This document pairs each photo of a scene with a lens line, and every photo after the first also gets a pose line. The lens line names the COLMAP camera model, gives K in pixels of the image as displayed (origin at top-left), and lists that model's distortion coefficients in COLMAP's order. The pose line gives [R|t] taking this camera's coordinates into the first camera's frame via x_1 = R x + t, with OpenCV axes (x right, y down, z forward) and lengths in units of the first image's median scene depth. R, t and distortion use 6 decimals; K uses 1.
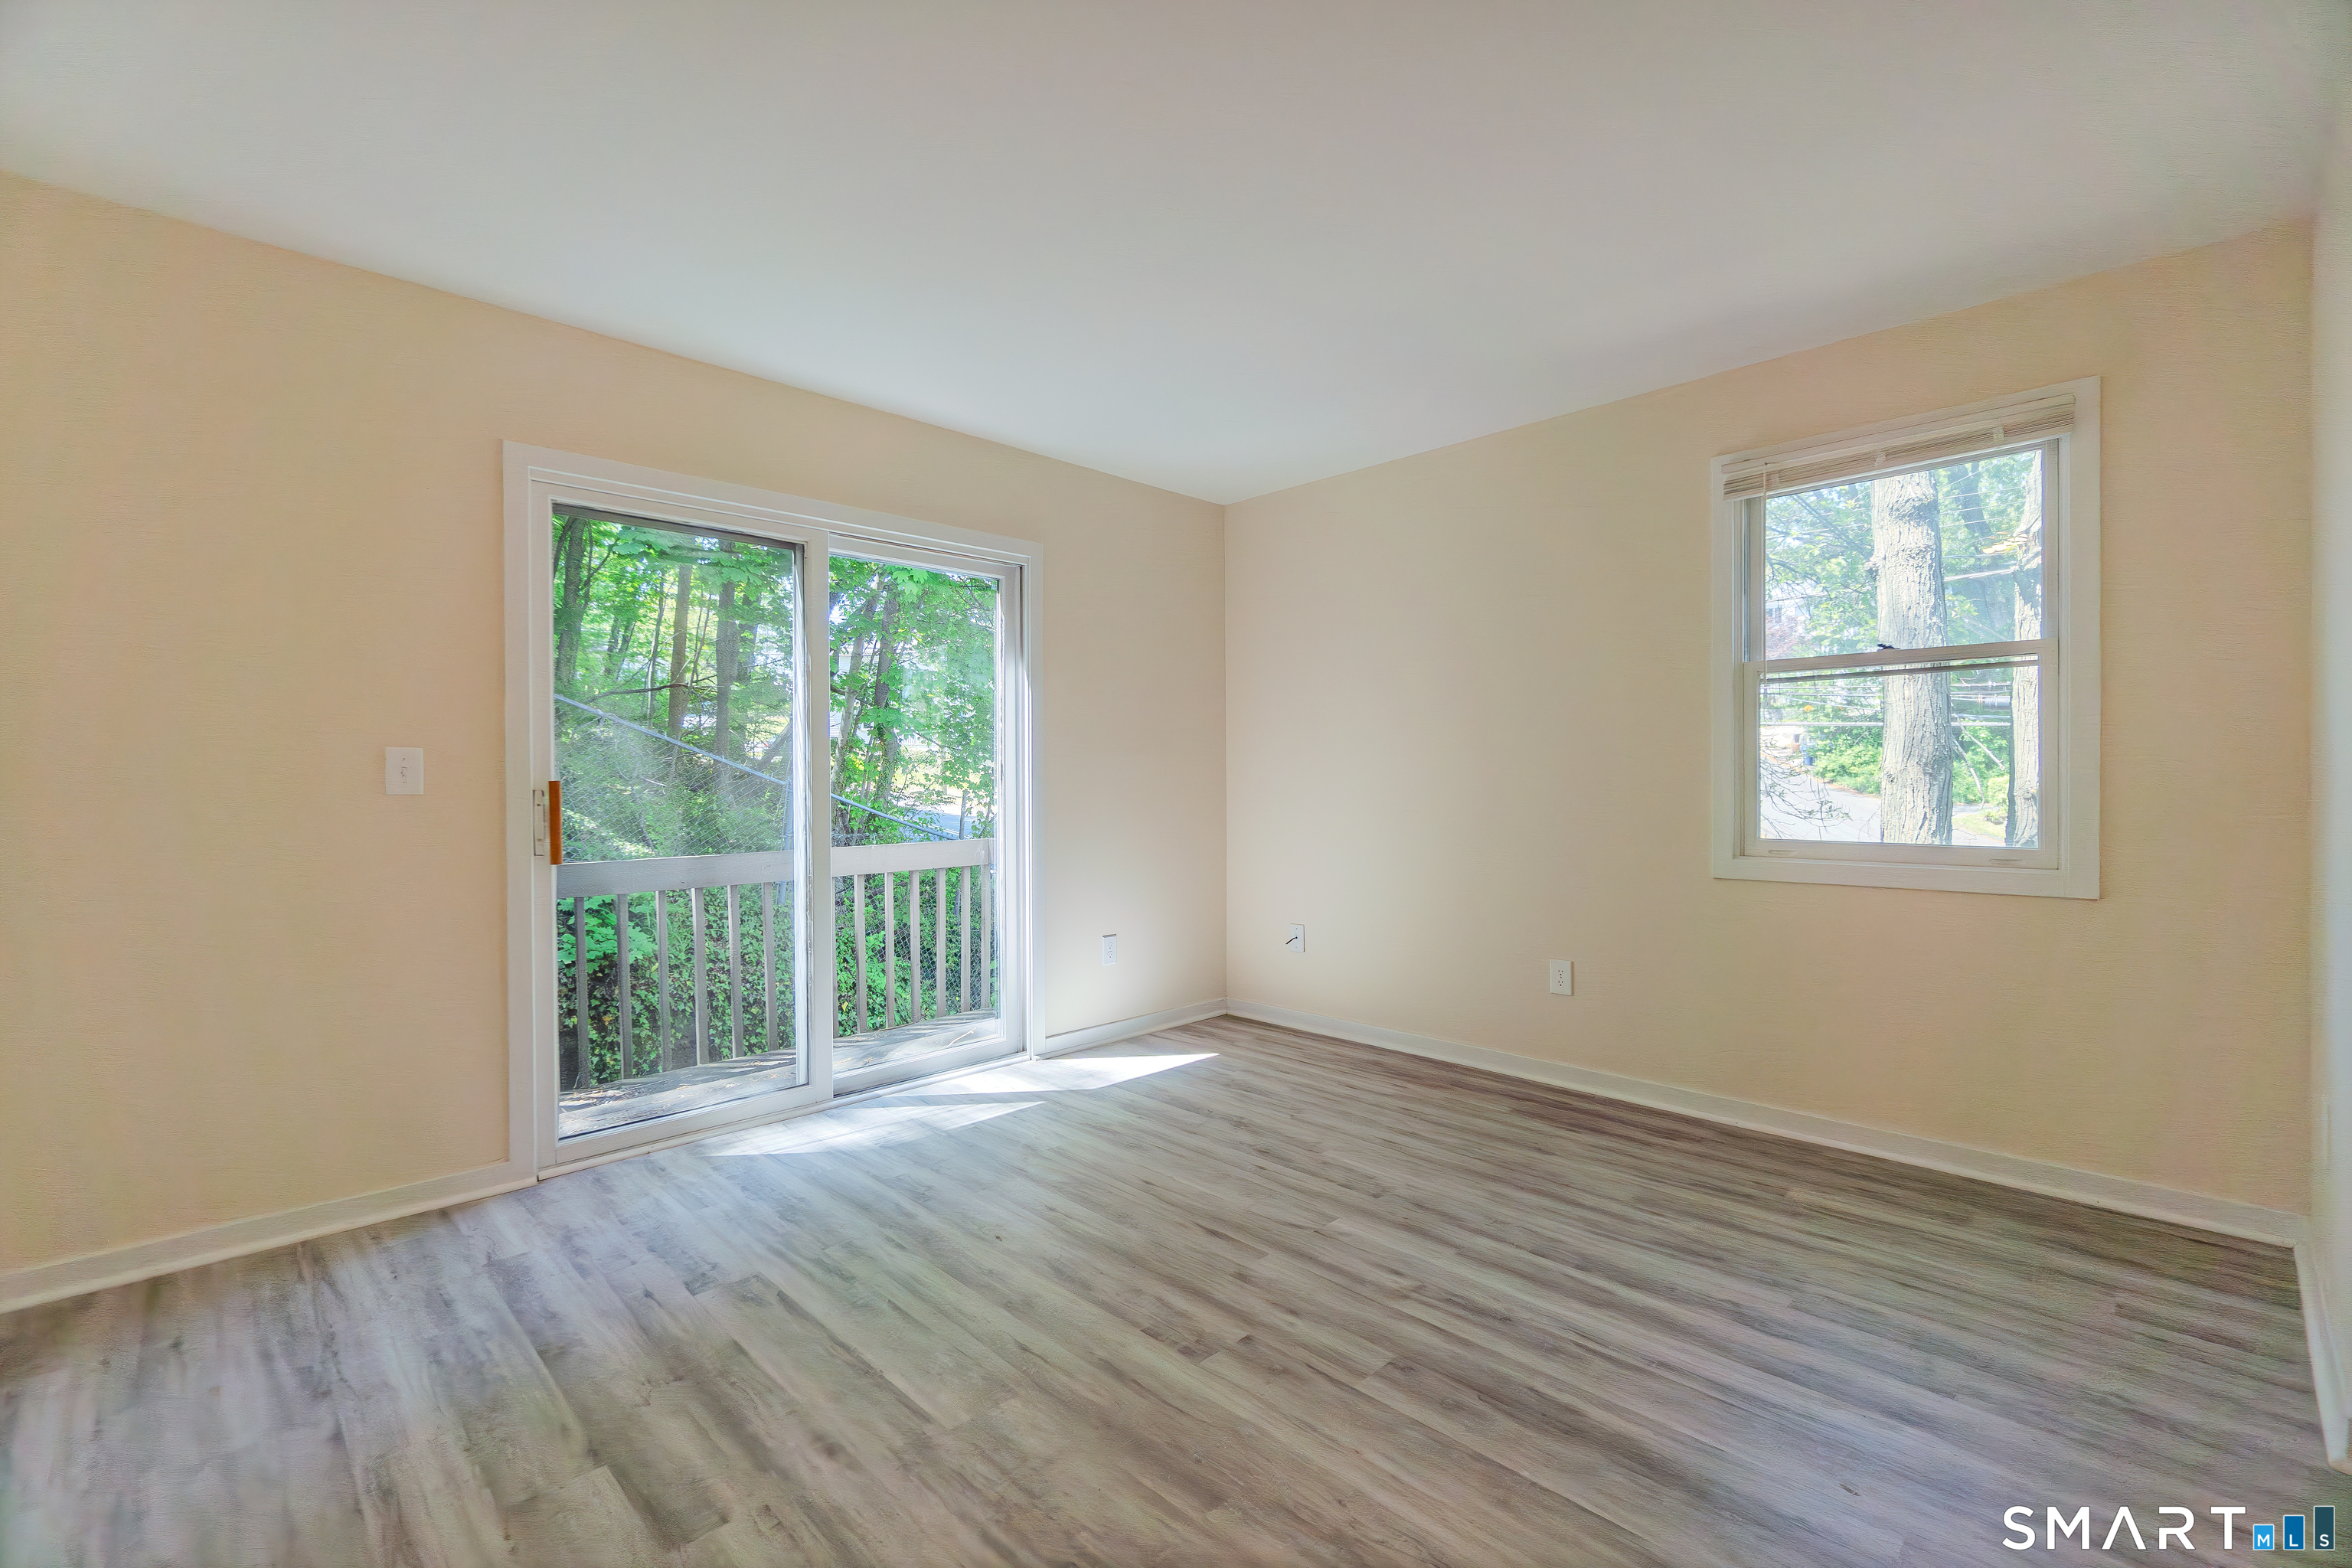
lens RADIAL K [[1006.2, 0, 1171.3], [0, 1006.2, 789.5], [0, 0, 1]] dist [-0.004620, 0.000061]
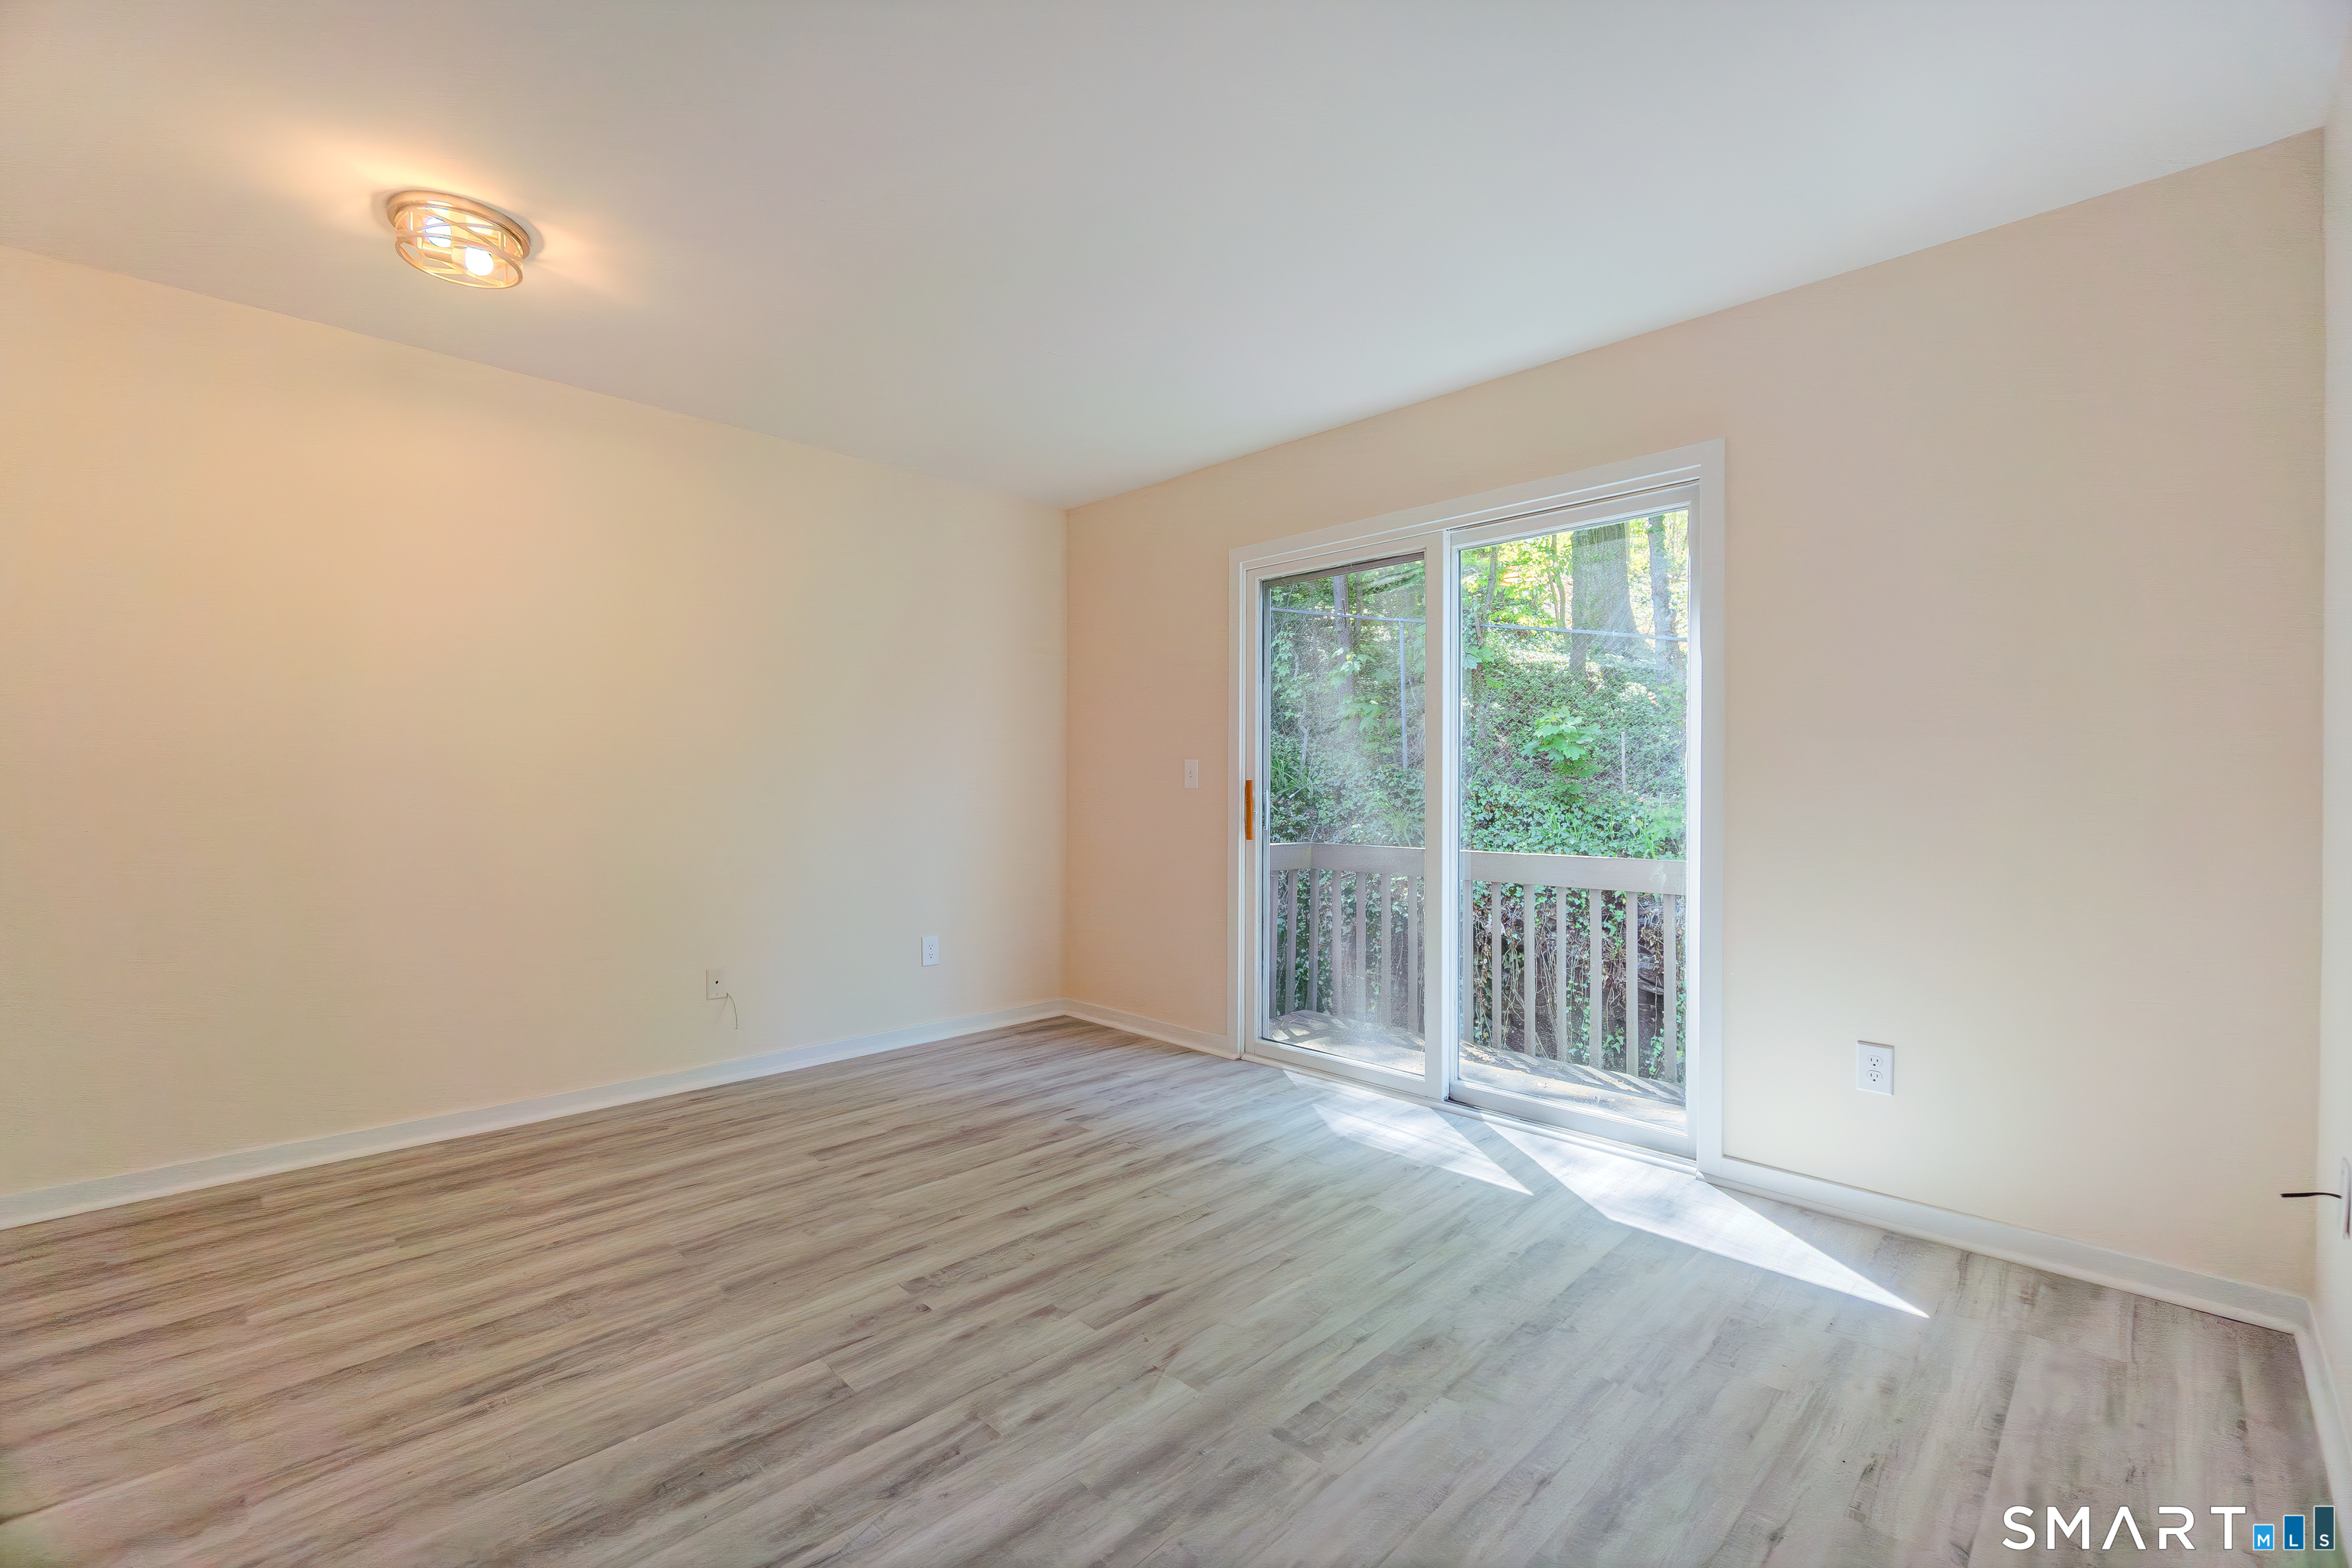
lens RADIAL K [[1006.2, 0, 1171.3], [0, 1006.2, 789.5], [0, 0, 1]] dist [-0.004620, 0.000061]
pose [[0.003245, 0.007848, -0.999964, 0.940013], [-0.011013, 0.999909, 0.007812, -0.007563], [0.999934, 0.010987, 0.003331, 1.042001]]
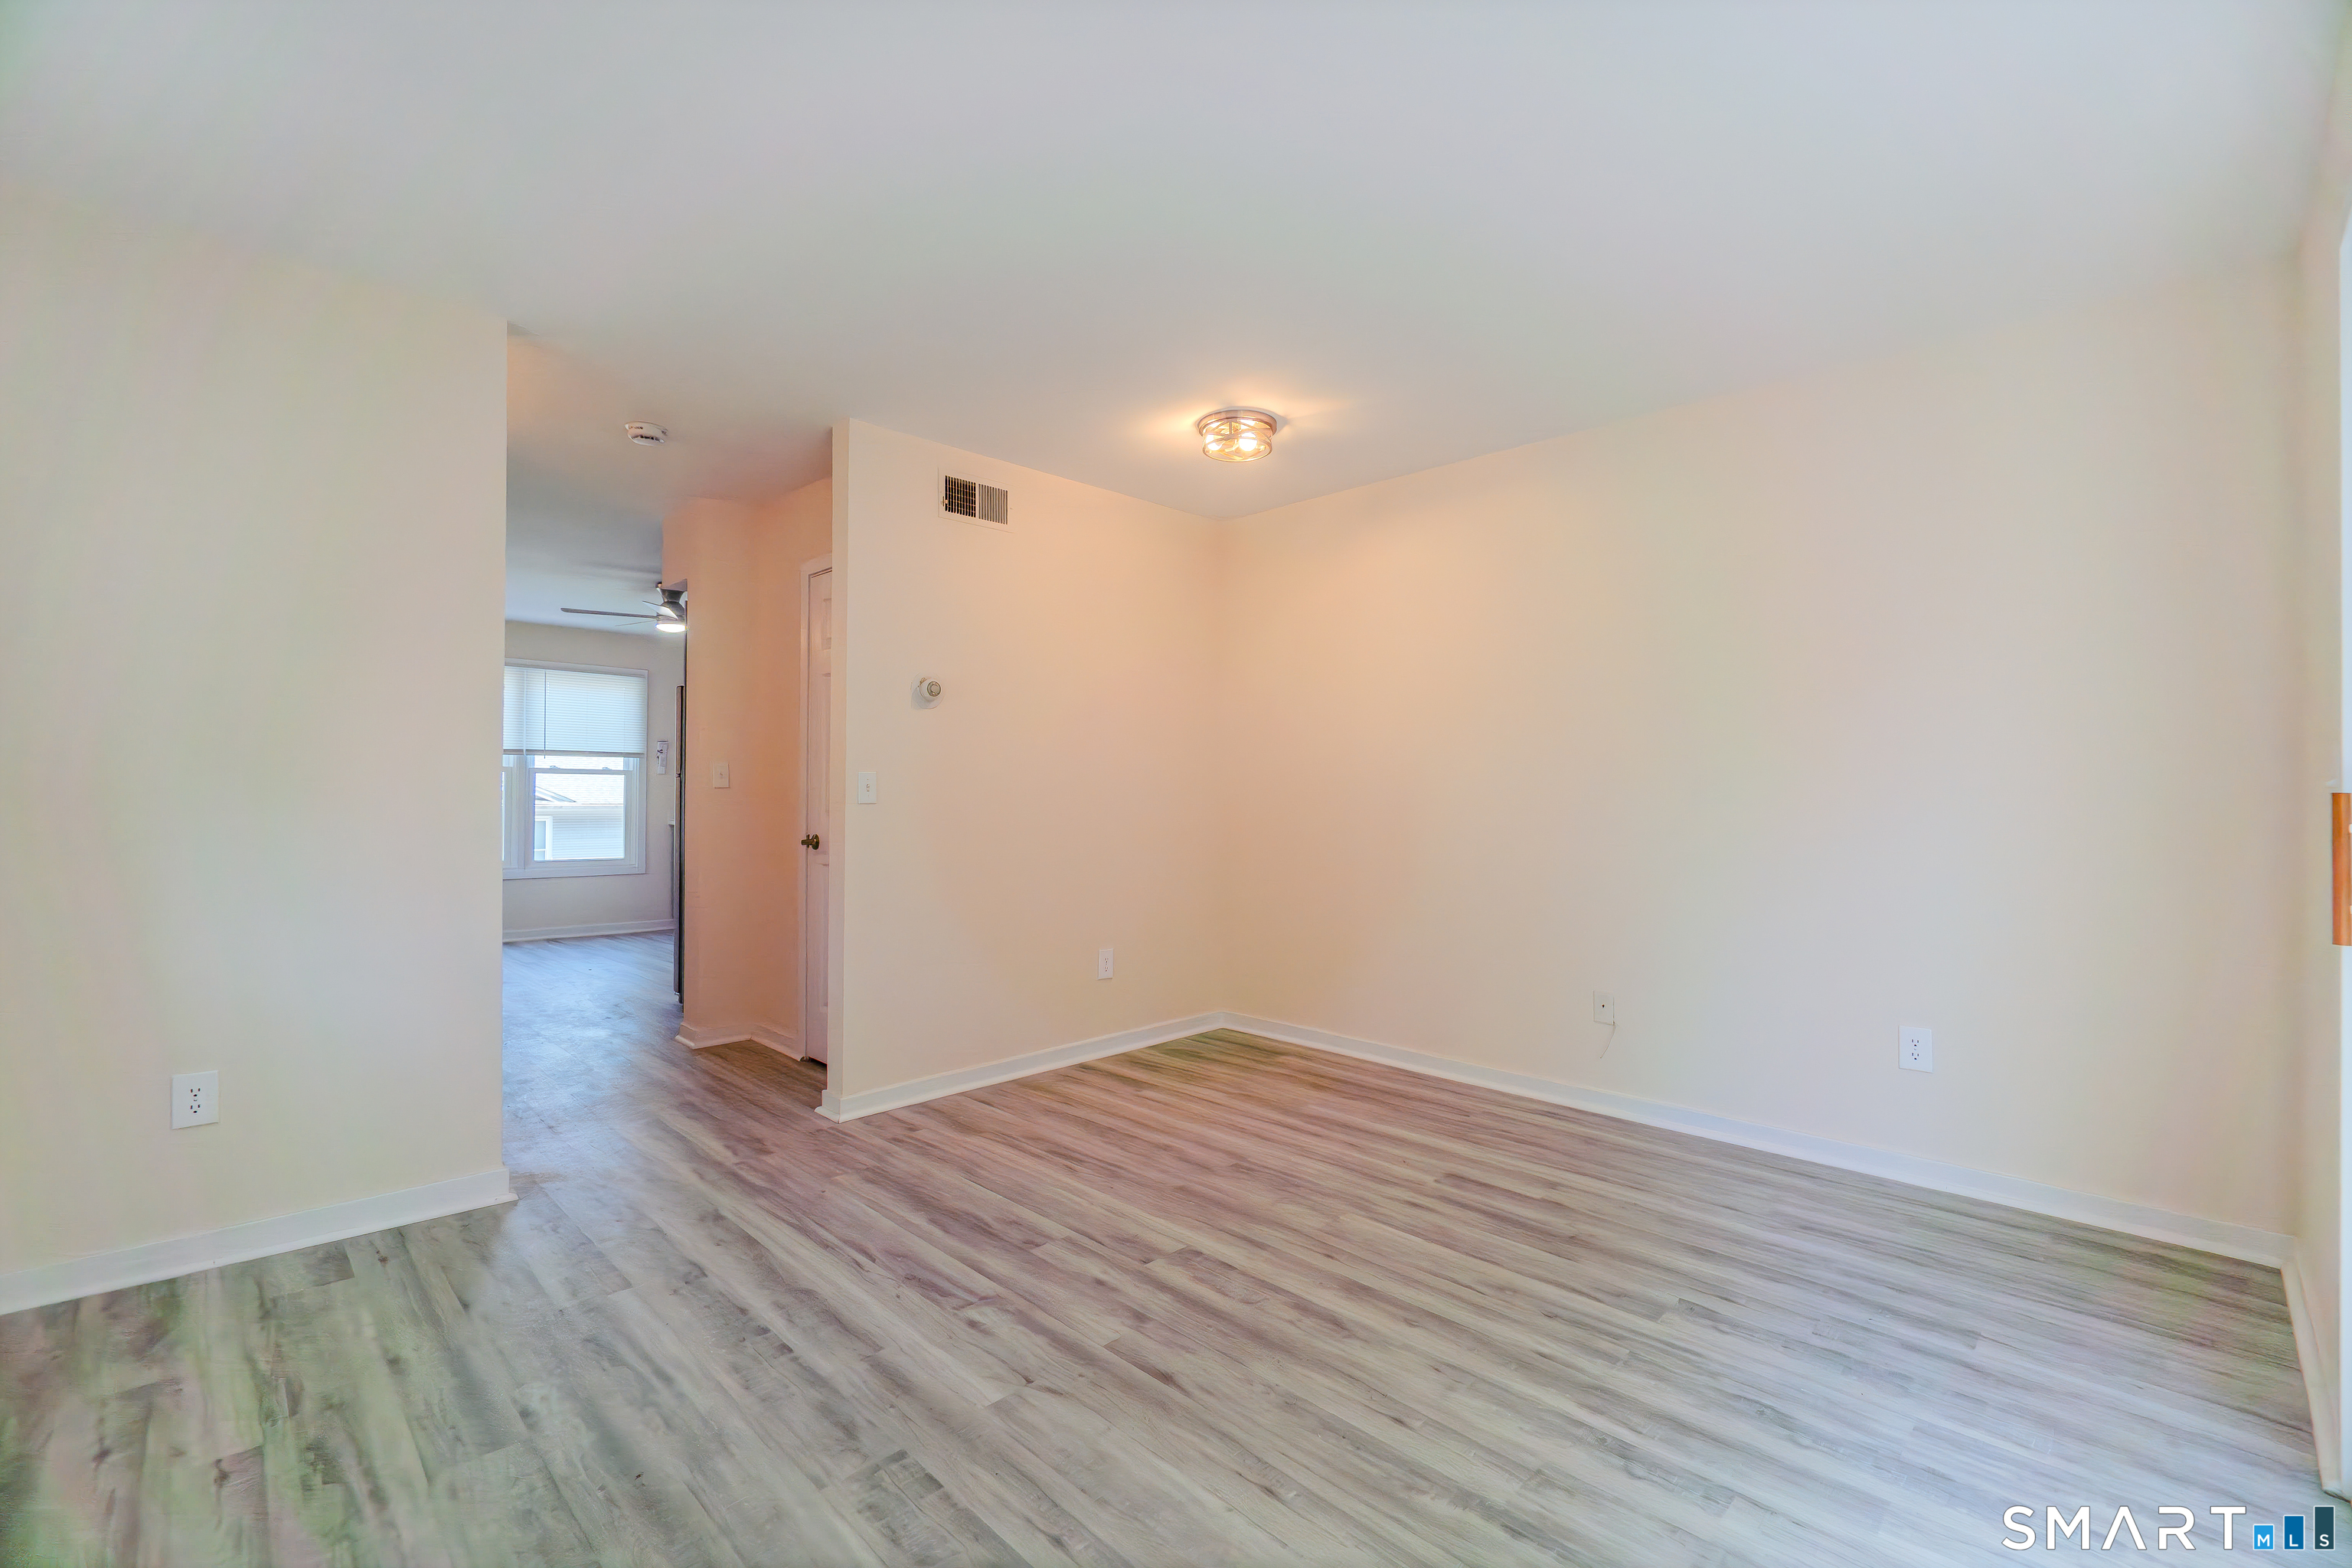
lens RADIAL K [[1006.2, 0, 1171.3], [0, 1006.2, 789.5], [0, 0, 1]] dist [-0.004620, 0.000061]
pose [[-0.999996, -0.002320, 0.001884, 0.037856], [-0.002315, 0.999993, 0.002819, -0.014272], [-0.001891, 0.002815, -0.999994, 1.829218]]
